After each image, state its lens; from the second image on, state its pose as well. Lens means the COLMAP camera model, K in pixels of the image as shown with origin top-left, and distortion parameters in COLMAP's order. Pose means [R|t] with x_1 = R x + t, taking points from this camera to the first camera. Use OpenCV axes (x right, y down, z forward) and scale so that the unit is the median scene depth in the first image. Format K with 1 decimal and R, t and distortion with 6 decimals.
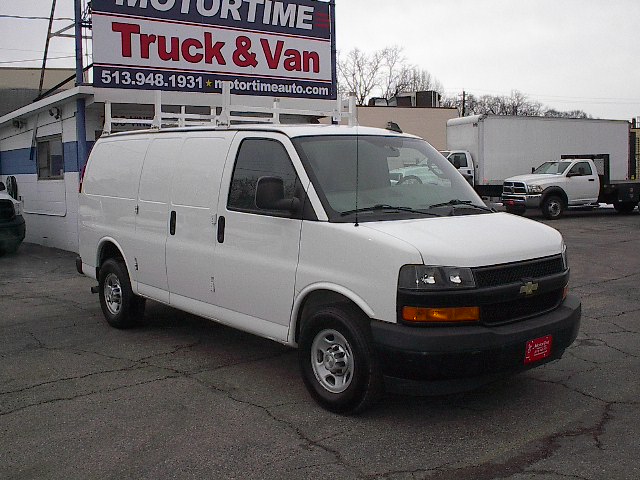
lens RADIAL K [[704.3, 0, 322.1], [0, 704.3, 235.6], [0, 0, 1]] dist [-0.111360, 0.000000]
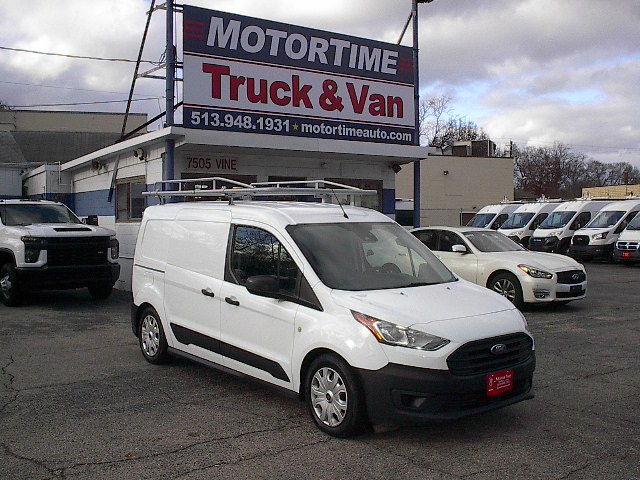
lens RADIAL K [[704.3, 0, 322.7], [0, 704.3, 239.8], [0, 0, 1]] dist [-0.111360, 0.000000]
pose [[0.998610, 0.015579, -0.050343, -0.070696], [-0.018732, 0.997851, -0.062796, 0.001042], [0.049256, 0.063651, 0.996756, 0.029941]]
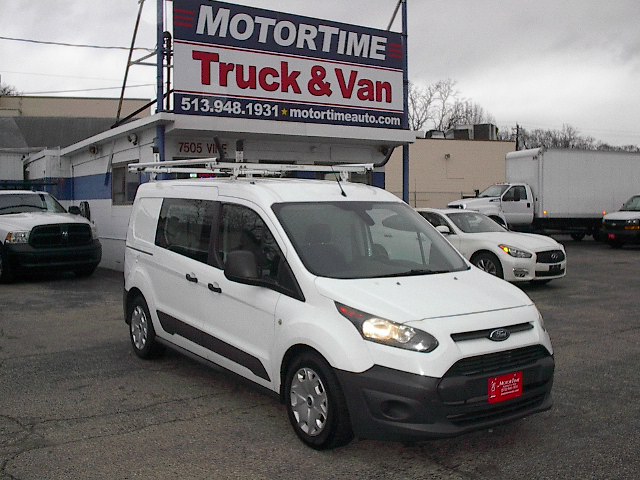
lens RADIAL K [[704.3, 0, 322.0], [0, 704.3, 237.0], [0, 0, 1]] dist [-0.111360, 0.000000]
pose [[0.997715, 0.015349, -0.065804, -0.037835], [-0.018257, 0.998873, -0.043821, 0.005476], [0.065057, 0.044922, 0.996870, 0.002601]]
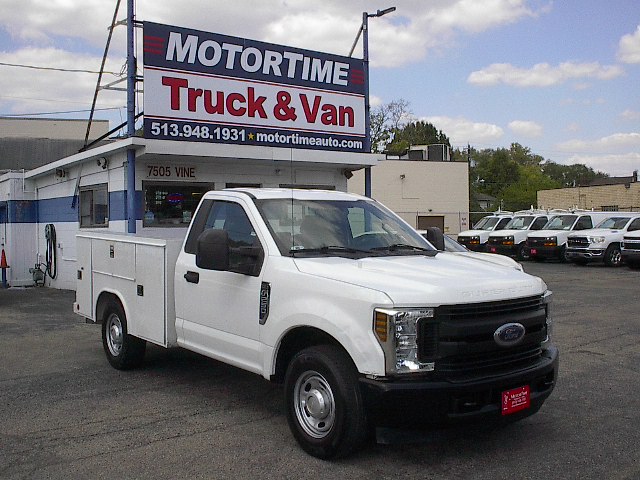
lens RADIAL K [[704.3, 0, 318.7], [0, 704.3, 239.8], [0, 0, 1]] dist [-0.111360, 0.000000]
pose [[0.999971, 0.006804, -0.003462, -0.056608], [-0.007023, 0.997684, -0.067660, 0.004173], [0.002994, 0.067682, 0.997702, -0.023356]]
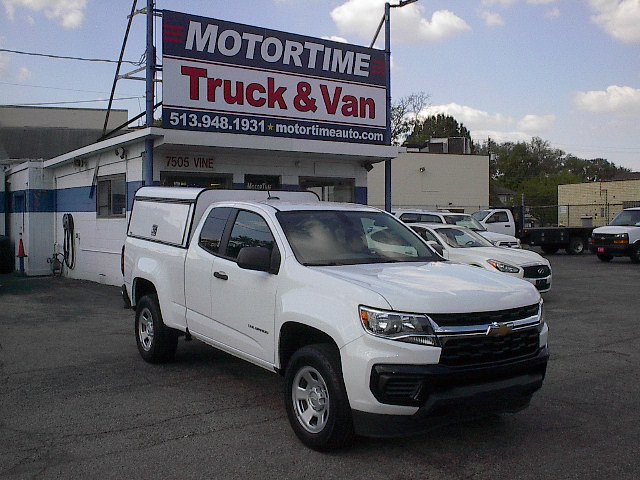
lens RADIAL K [[704.3, 0, 320.3], [0, 704.3, 239.8], [0, 0, 1]] dist [-0.111360, 0.000000]
pose [[0.999468, 0.019051, -0.026481, -0.058279], [-0.020505, 0.998234, -0.055754, 0.001817], [0.025373, 0.056268, 0.998093, -0.011880]]
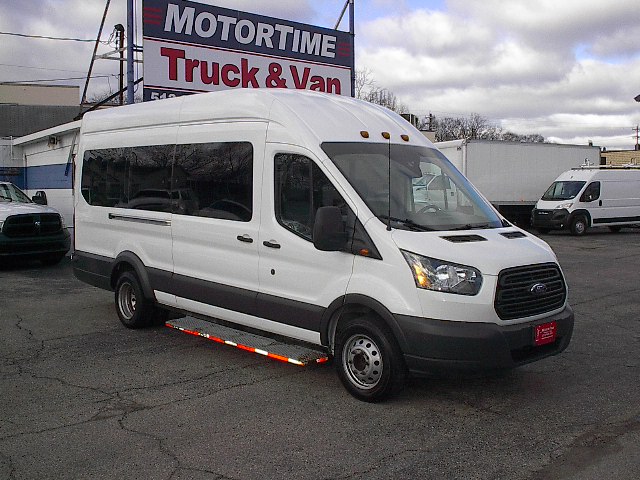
lens RADIAL K [[704.3, 0, 317.7], [0, 704.3, 236.0], [0, 0, 1]] dist [-0.111360, 0.000000]
pose [[0.998294, 0.009610, 0.057590, -0.108273], [-0.008104, 0.999621, -0.026316, 0.006201], [-0.057821, 0.025804, 0.997993, -0.064139]]
